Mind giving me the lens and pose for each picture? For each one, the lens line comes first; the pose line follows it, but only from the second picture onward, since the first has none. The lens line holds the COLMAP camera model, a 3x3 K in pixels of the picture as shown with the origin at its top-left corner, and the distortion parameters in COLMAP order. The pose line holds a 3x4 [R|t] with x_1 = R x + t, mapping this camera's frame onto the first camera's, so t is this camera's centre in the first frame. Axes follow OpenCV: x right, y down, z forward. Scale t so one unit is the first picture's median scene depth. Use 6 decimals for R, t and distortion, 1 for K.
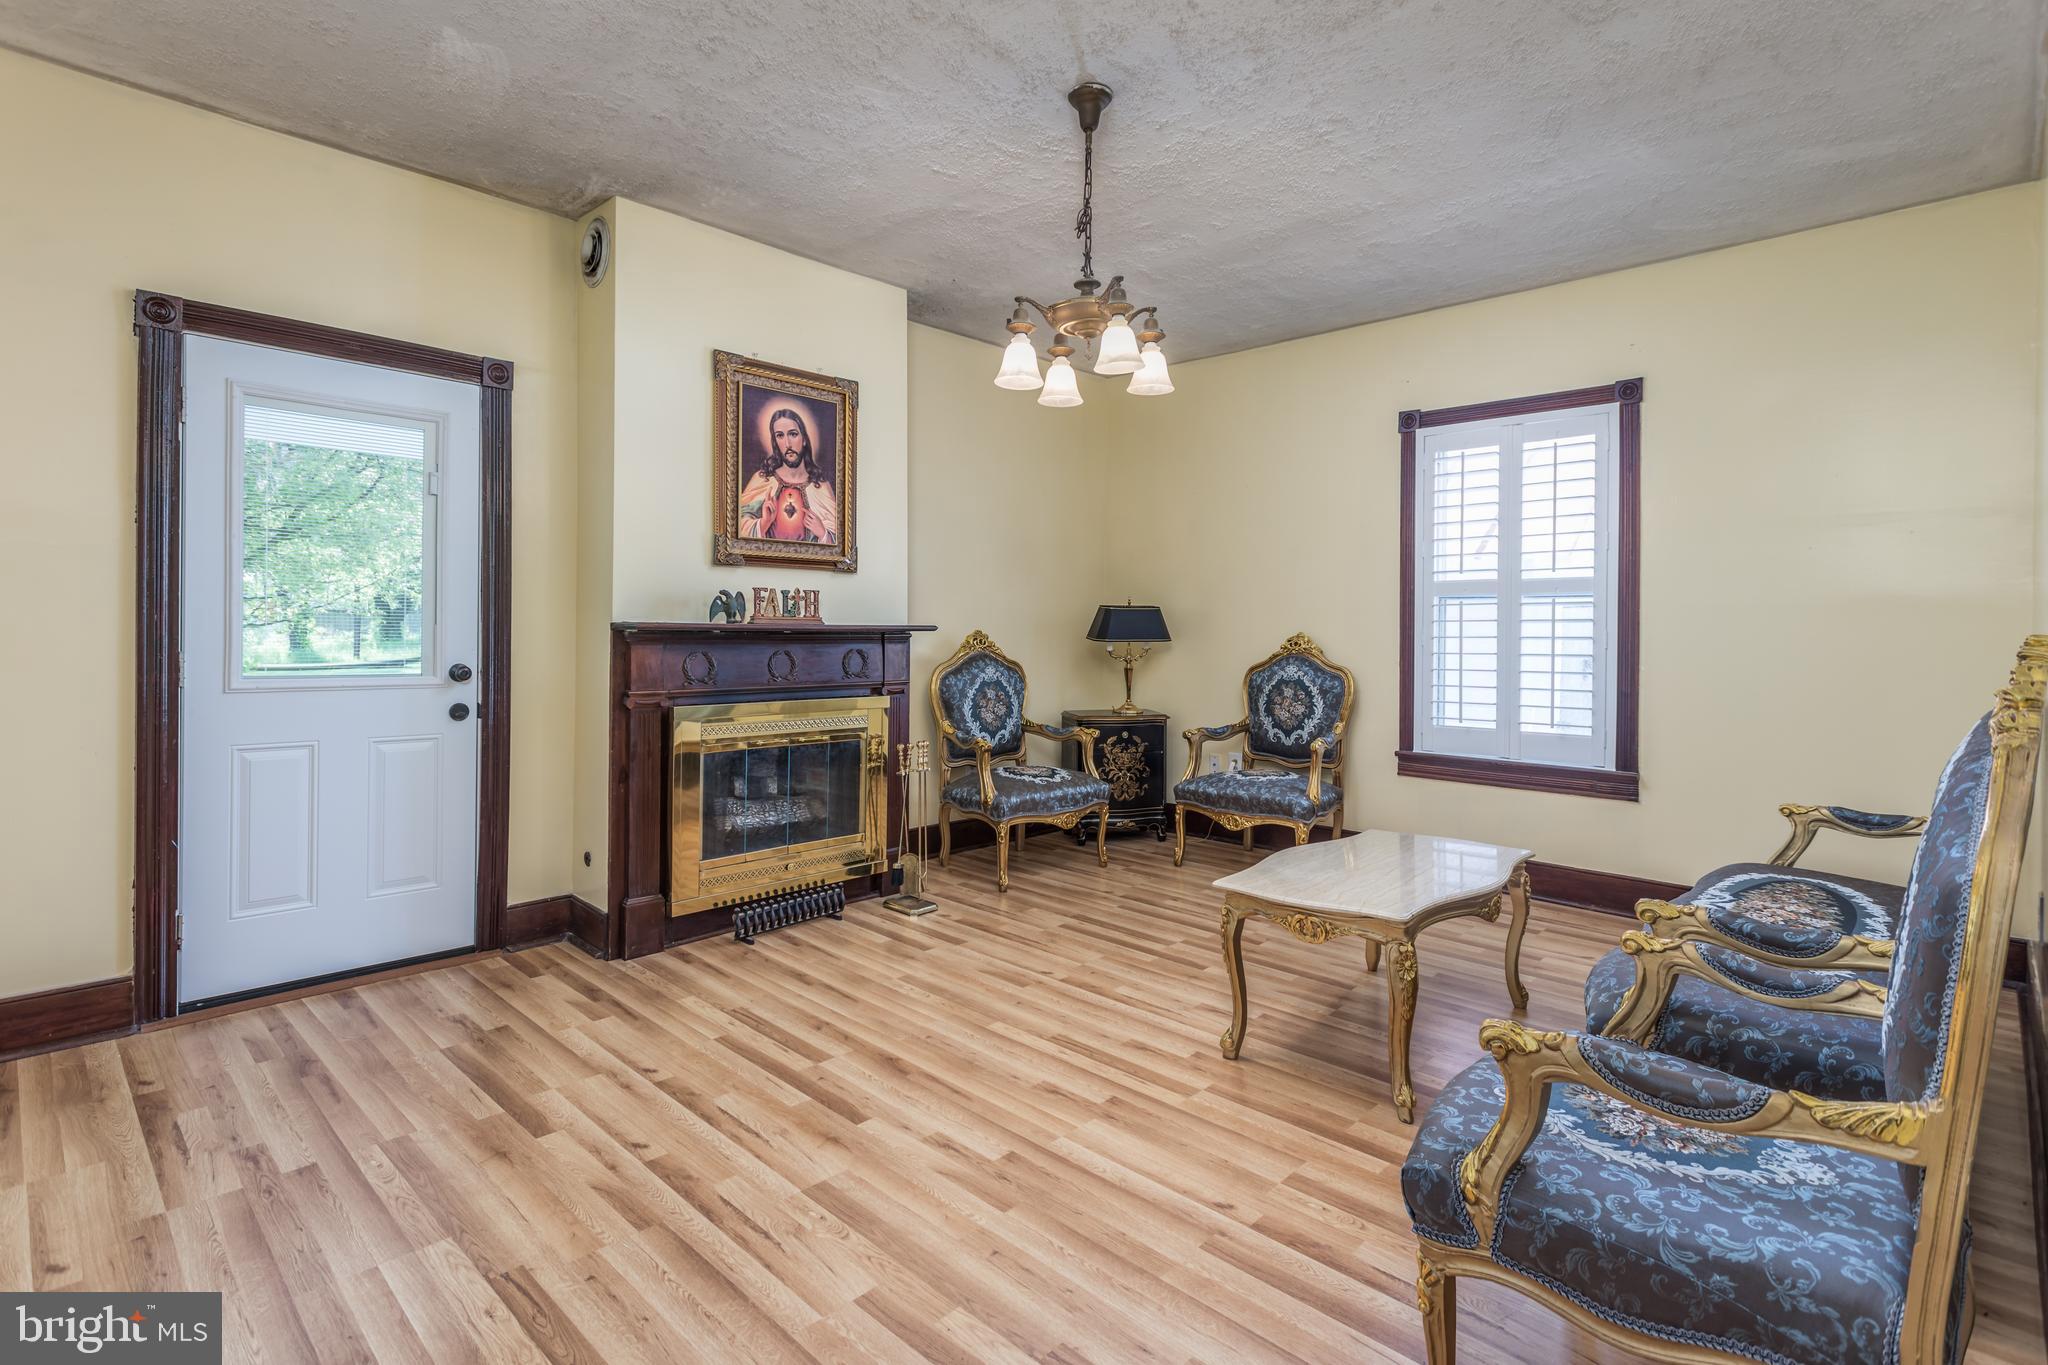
lens RADIAL K [[984.2, 0, 1017.9], [0, 984.2, 641.6], [0, 0, 1]] dist [0.006806, 0.001428]
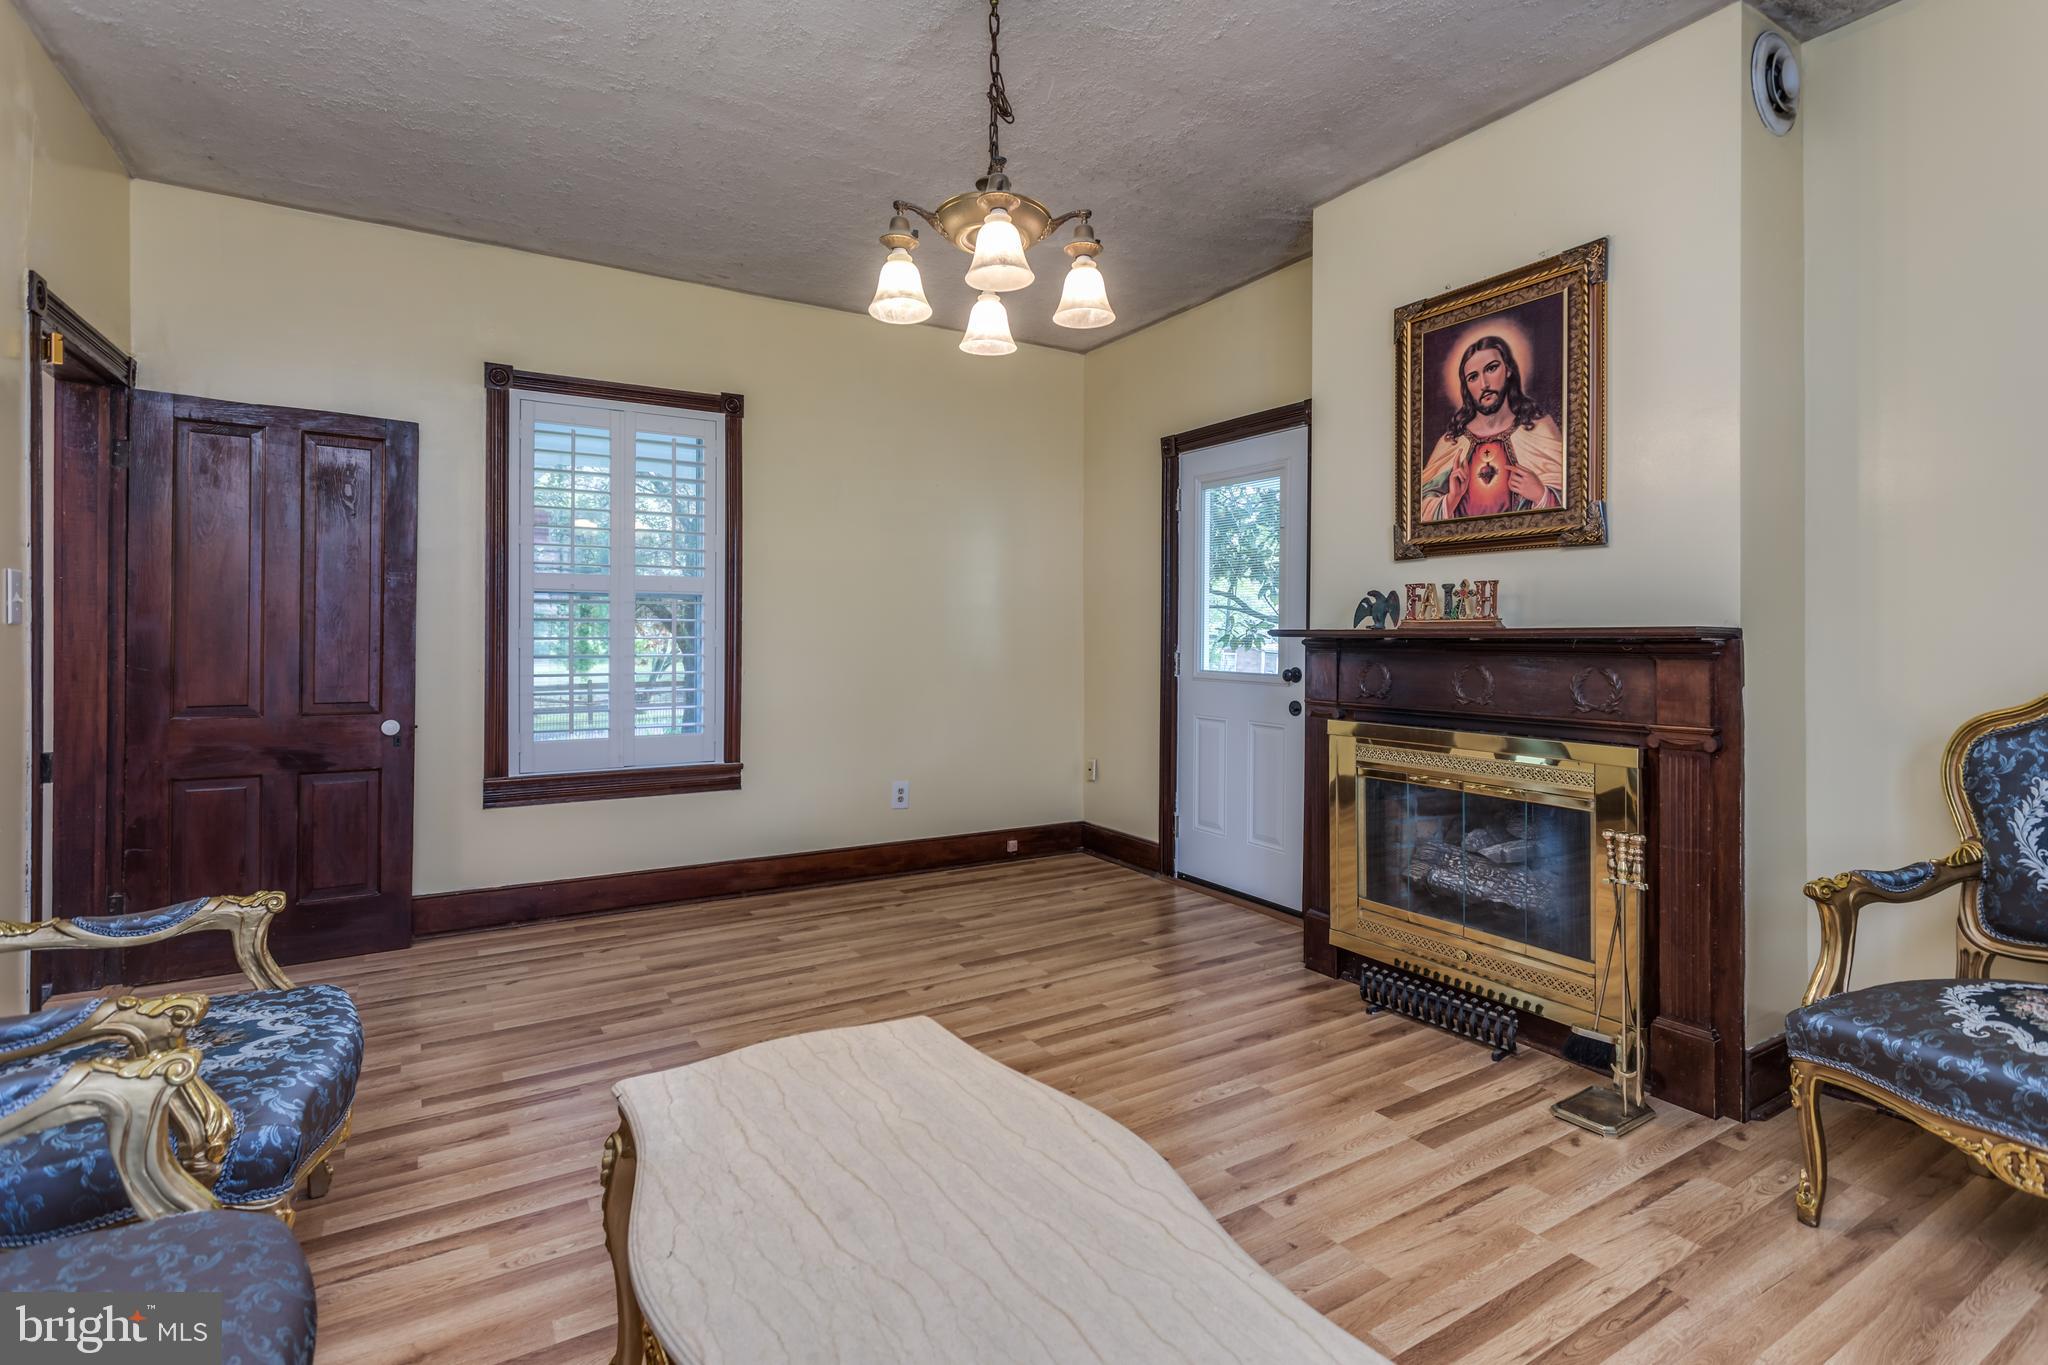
lens RADIAL K [[984.2, 0, 1017.9], [0, 984.2, 641.6], [0, 0, 1]] dist [0.006806, 0.001428]
pose [[-0.254656, -0.003641, -0.967025, 0.587684], [-0.015161, 0.999885, 0.000227, -0.002989], [0.966913, 0.014719, -0.254682, 0.881264]]
